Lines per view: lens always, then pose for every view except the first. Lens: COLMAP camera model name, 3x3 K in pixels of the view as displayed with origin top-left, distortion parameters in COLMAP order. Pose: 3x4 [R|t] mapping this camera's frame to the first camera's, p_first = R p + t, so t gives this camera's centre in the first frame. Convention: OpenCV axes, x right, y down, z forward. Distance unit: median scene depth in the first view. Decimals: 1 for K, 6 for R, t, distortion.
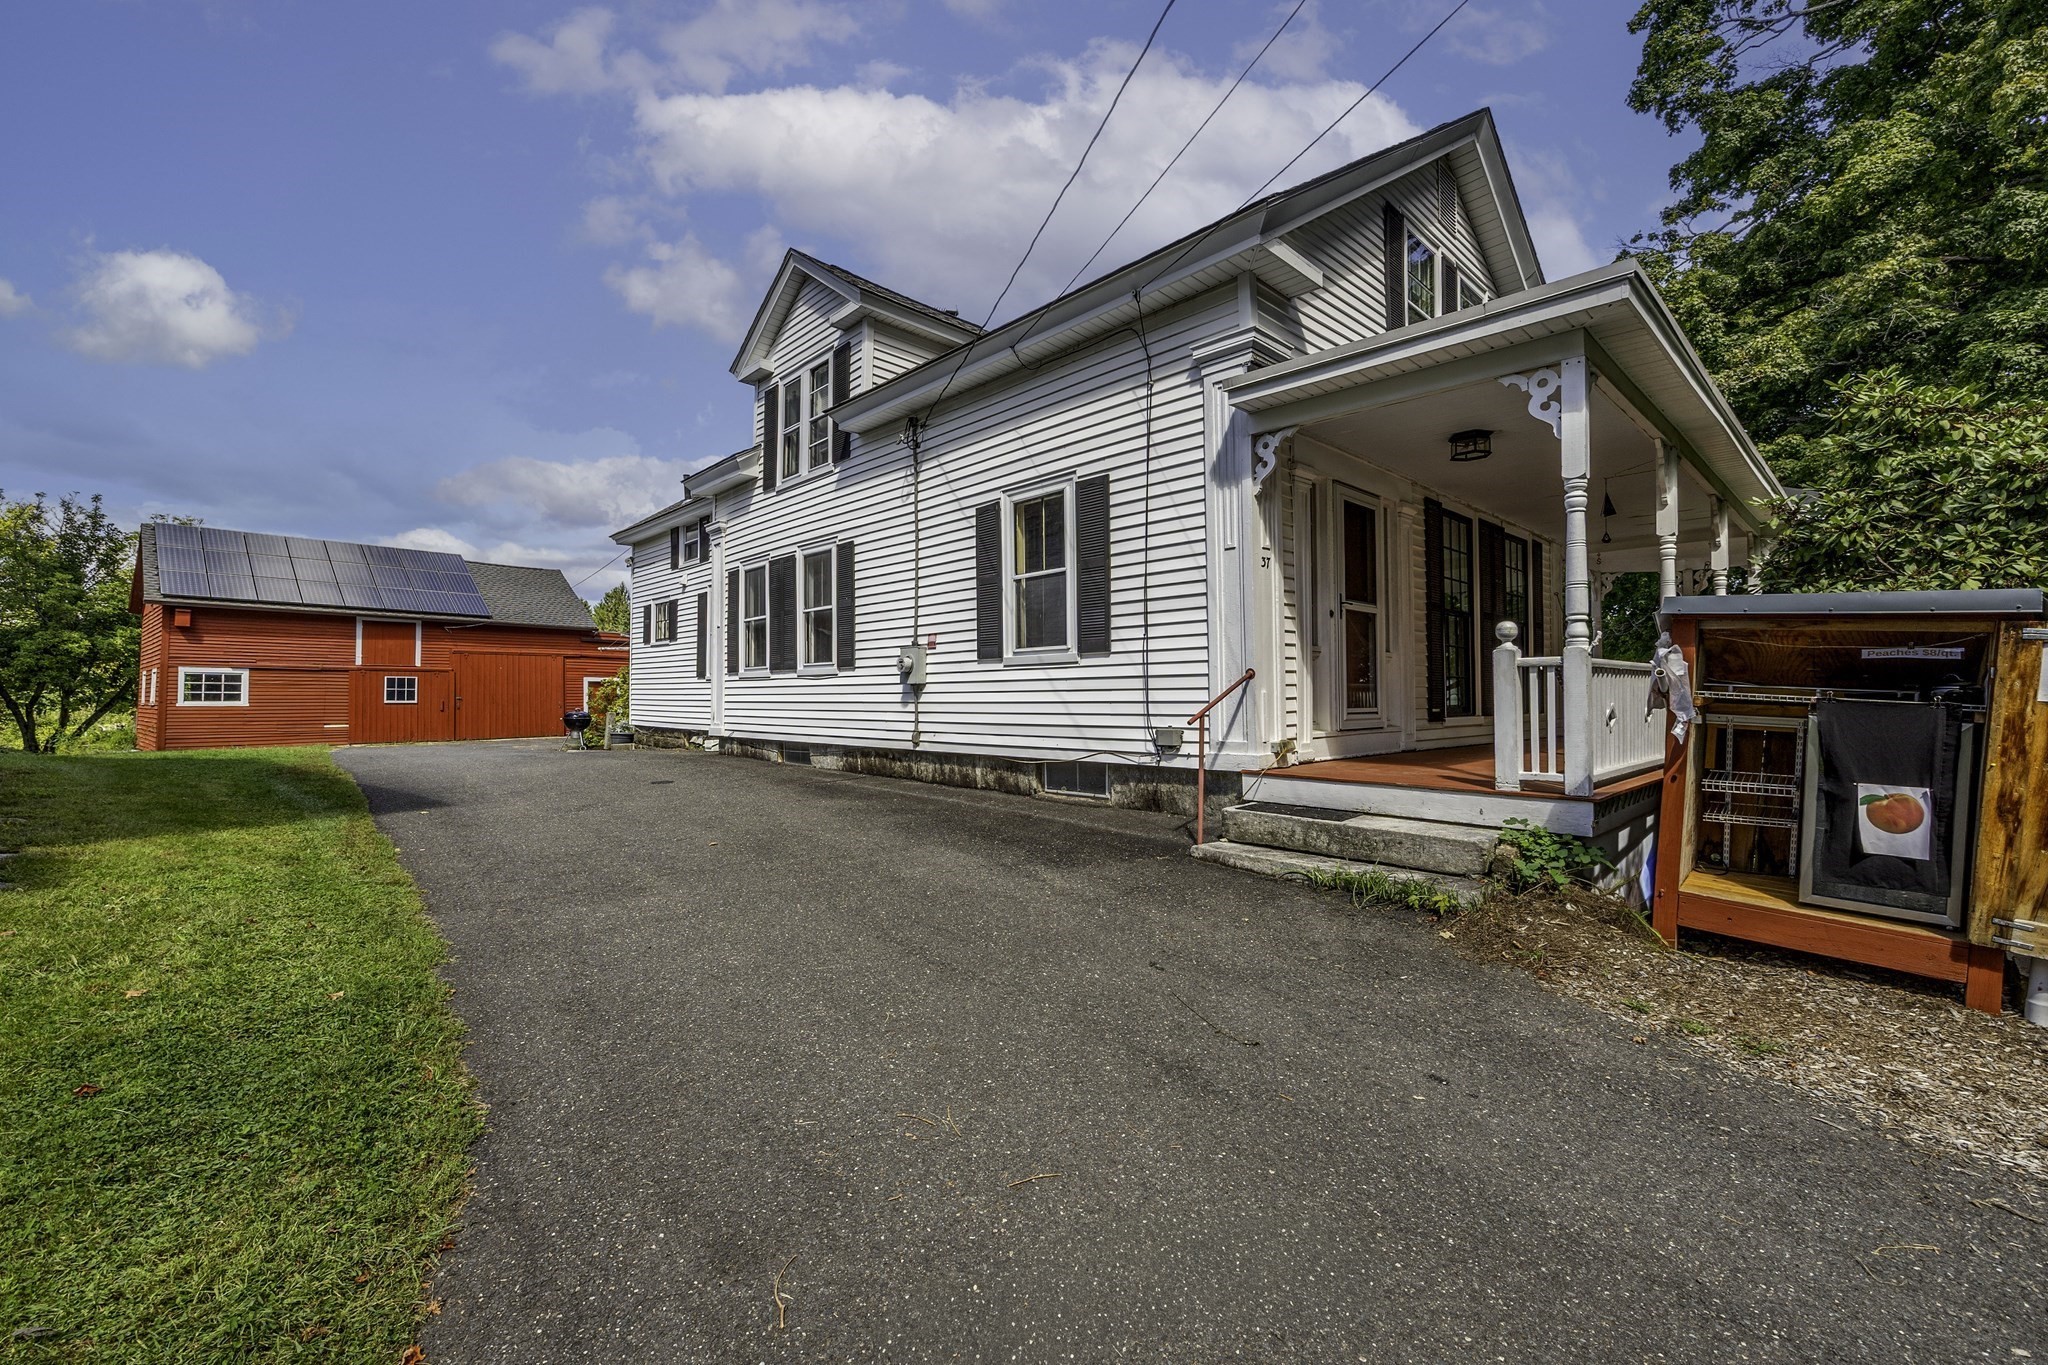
lens RADIAL K [[796.4, 0, 1023.9], [0, 796.4, 671.8], [0, 0, 1]] dist [-0.003023, -0.000351]
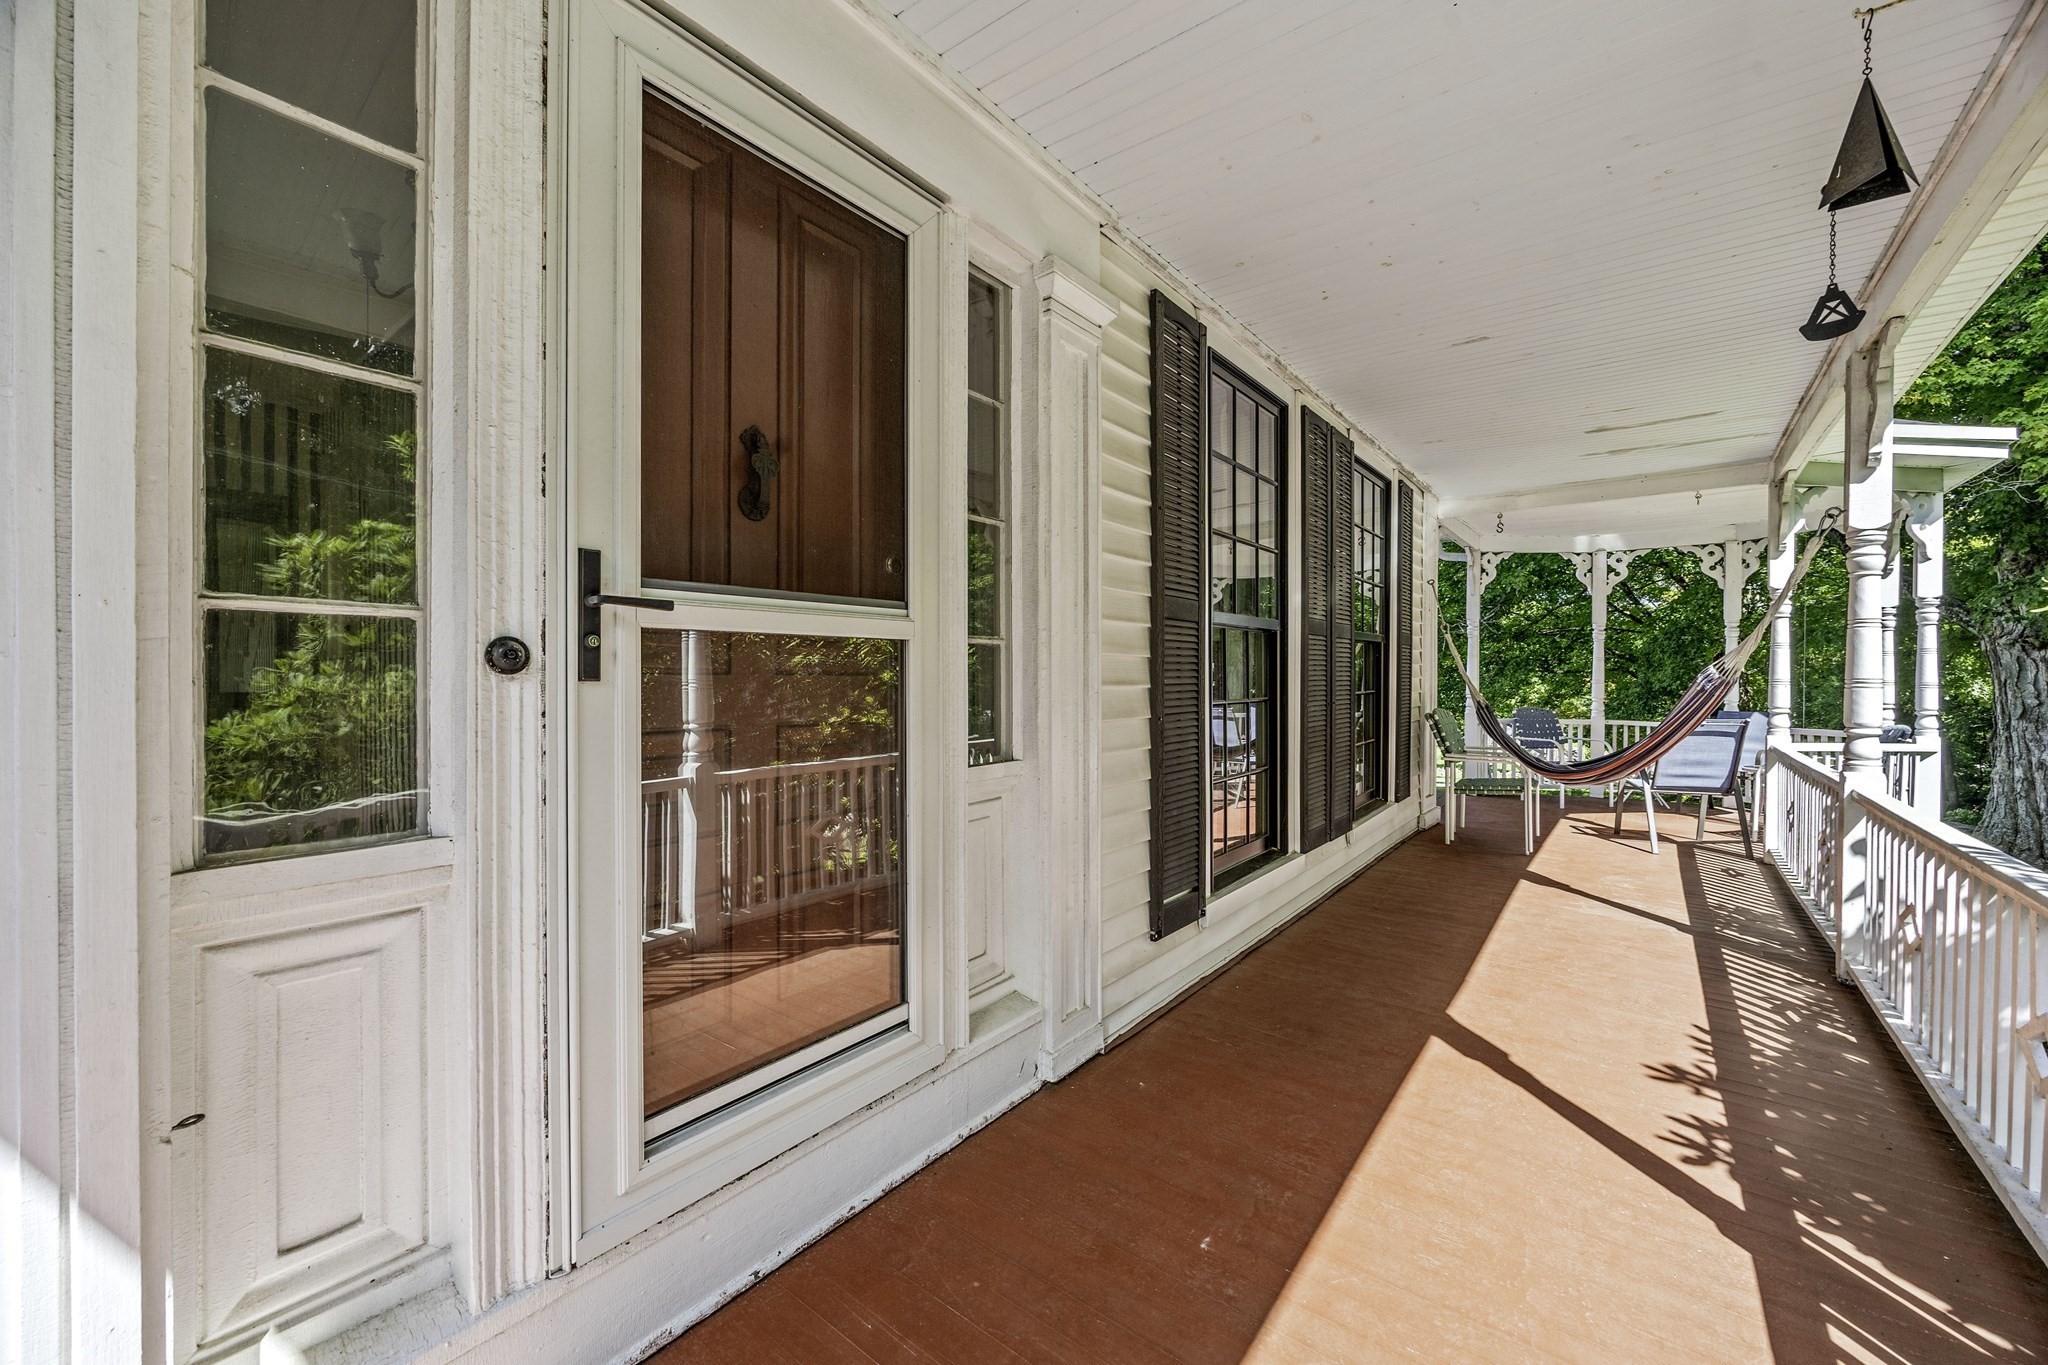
lens RADIAL K [[796.4, 0, 1023.9], [0, 796.4, 671.8], [0, 0, 1]] dist [-0.003023, -0.000351]
pose [[0.985494, 0.007253, 0.169558, 0.384105], [-0.012023, 0.999560, 0.027120, -0.061775], [-0.169287, -0.028766, 0.985147, 0.652187]]
